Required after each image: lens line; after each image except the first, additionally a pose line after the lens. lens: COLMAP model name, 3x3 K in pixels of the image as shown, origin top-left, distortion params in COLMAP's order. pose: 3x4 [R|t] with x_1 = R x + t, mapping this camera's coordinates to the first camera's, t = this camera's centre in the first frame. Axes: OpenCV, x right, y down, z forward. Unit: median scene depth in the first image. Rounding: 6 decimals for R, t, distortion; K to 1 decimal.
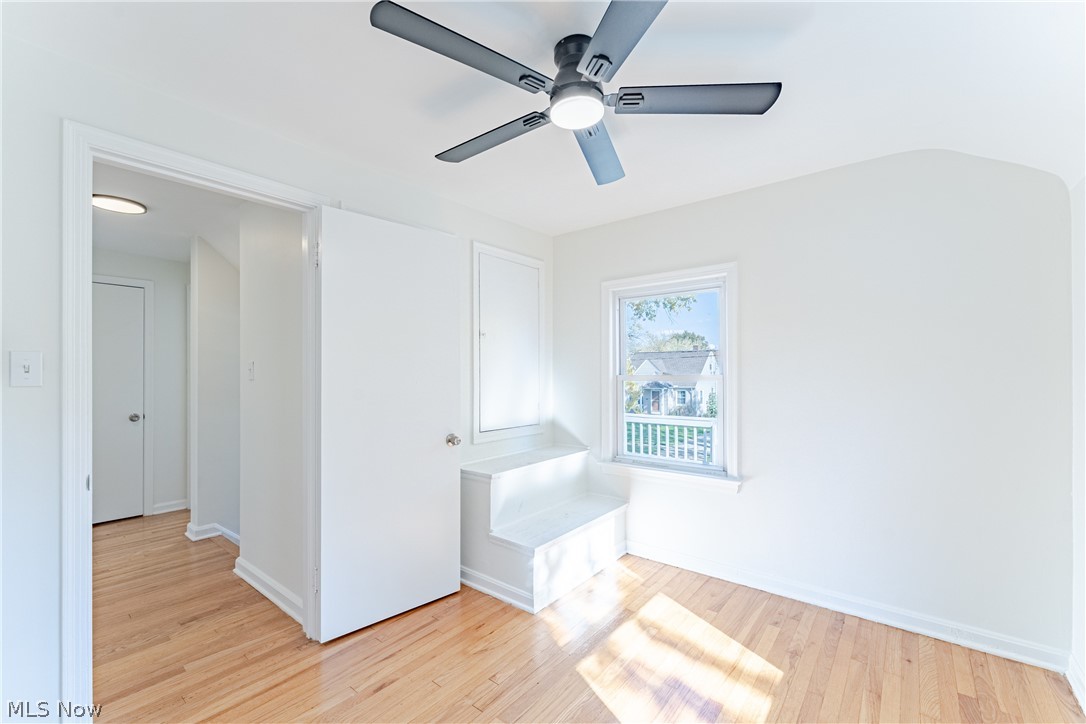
lens RADIAL K [[457.0, 0, 537.4], [0, 457.0, 370.8], [0, 0, 1]] dist [0.004405, 0.000669]
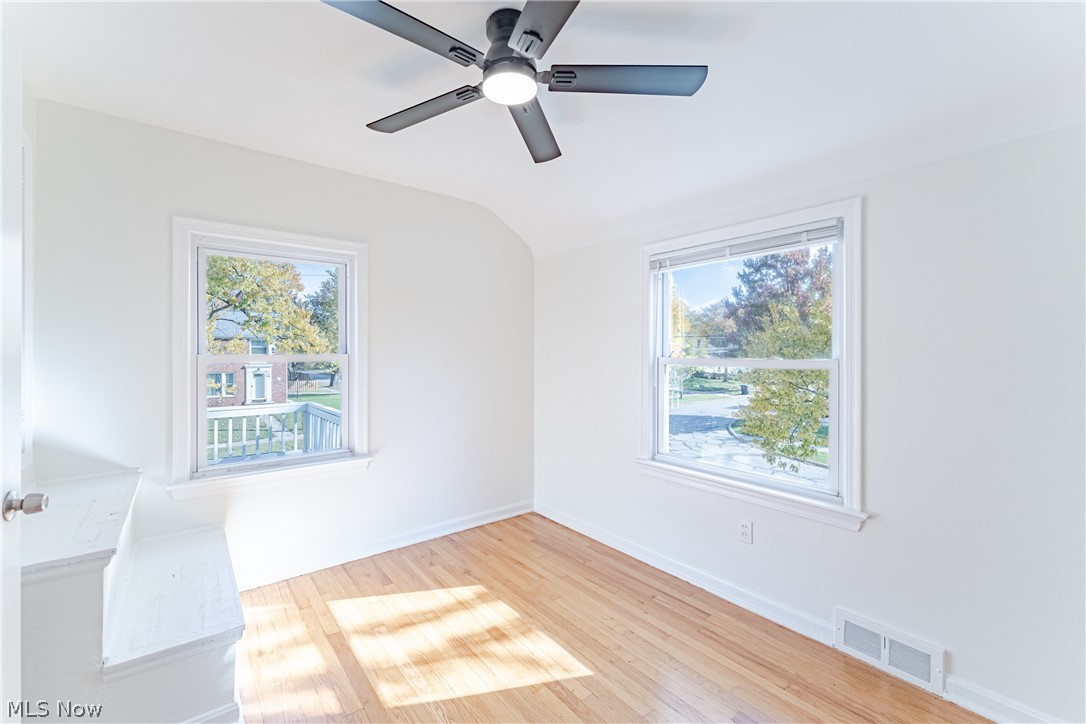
lens RADIAL K [[457.0, 0, 536.0], [0, 457.0, 353.3], [0, 0, 1]] dist [0.004405, 0.000669]
pose [[0.217468, 0.003328, 0.976062, -0.524963], [-0.003182, 0.999991, -0.002700, 0.009546], [-0.976062, -0.002518, 0.217476, 0.439809]]
